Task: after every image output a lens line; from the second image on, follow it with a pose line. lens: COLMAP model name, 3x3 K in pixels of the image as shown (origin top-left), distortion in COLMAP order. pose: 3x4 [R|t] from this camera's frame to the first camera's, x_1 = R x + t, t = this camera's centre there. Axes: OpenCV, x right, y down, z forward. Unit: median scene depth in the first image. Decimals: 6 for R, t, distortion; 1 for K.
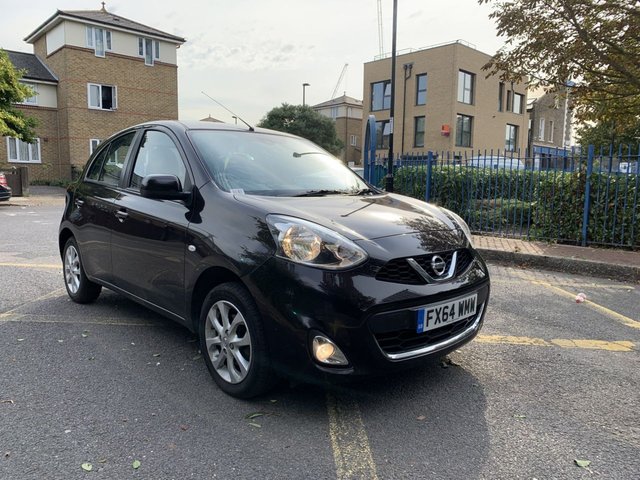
lens RADIAL K [[492.3, 0, 319.6], [0, 492.3, 238.8], [0, 0, 1]] dist [0.018625, -0.006849]
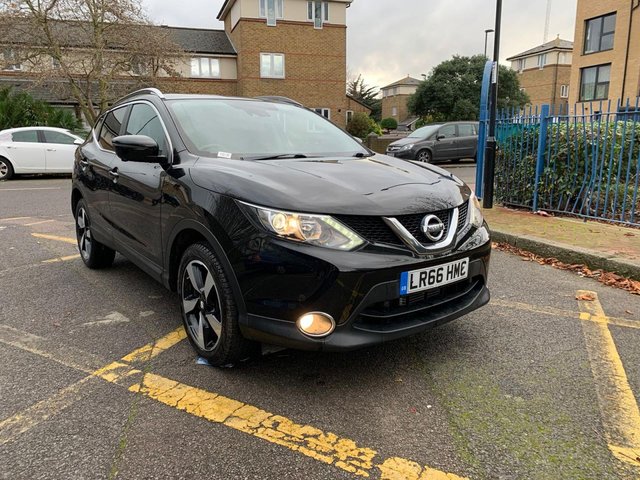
lens RADIAL K [[492.3, 0, 319.2], [0, 492.3, 236.4], [0, 0, 1]] dist [0.018625, -0.006849]
pose [[0.912997, 0.059011, -0.403676, 0.090410], [-0.029912, 0.996503, 0.078020, -0.012017], [0.406868, -0.059157, 0.911569, 0.072923]]
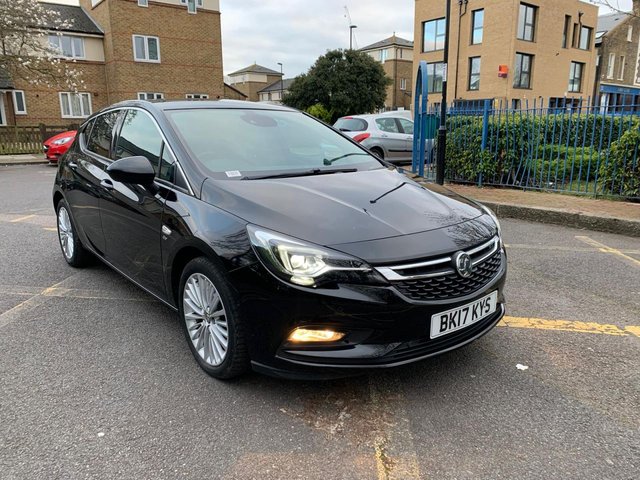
lens RADIAL K [[492.3, 0, 321.6], [0, 492.3, 237.5], [0, 0, 1]] dist [0.018625, -0.006849]
pose [[0.995654, -0.000303, -0.093131, 0.000784], [0.009856, 0.994722, 0.102136, -0.008029], [0.092608, -0.102610, 0.990401, 0.011690]]
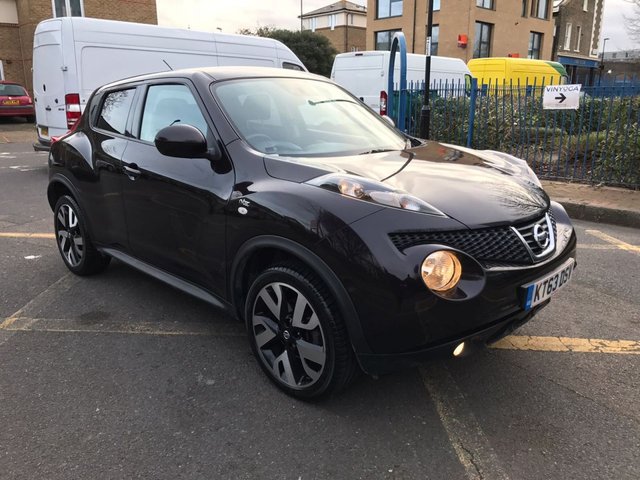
lens RADIAL K [[528.6, 0, 318.0], [0, 528.6, 237.2], [0, 0, 1]] dist [0.019973, -0.010594]
pose [[0.999764, -0.020511, 0.007134, -0.022554], [0.019311, 0.989964, 0.139991, -0.016001], [-0.009934, -0.139820, 0.990127, 0.024819]]
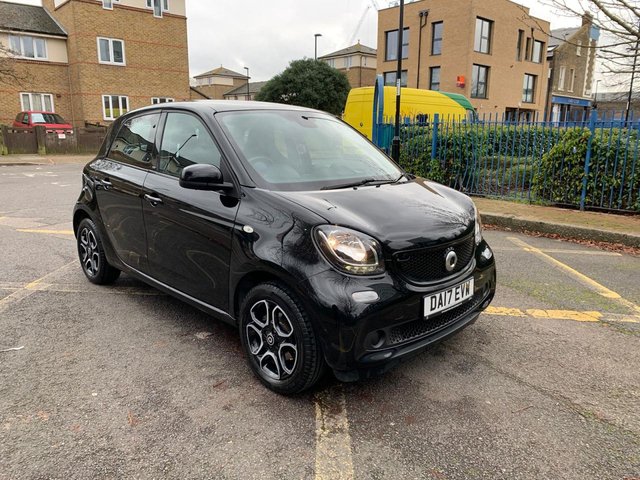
lens RADIAL K [[492.3, 0, 323.1], [0, 492.3, 234.9], [0, 0, 1]] dist [0.018625, -0.006849]
pose [[0.999739, -0.000198, -0.022866, 0.006373], [0.002278, 0.995852, 0.090962, -0.009335], [0.022753, -0.090990, 0.995592, -0.012818]]
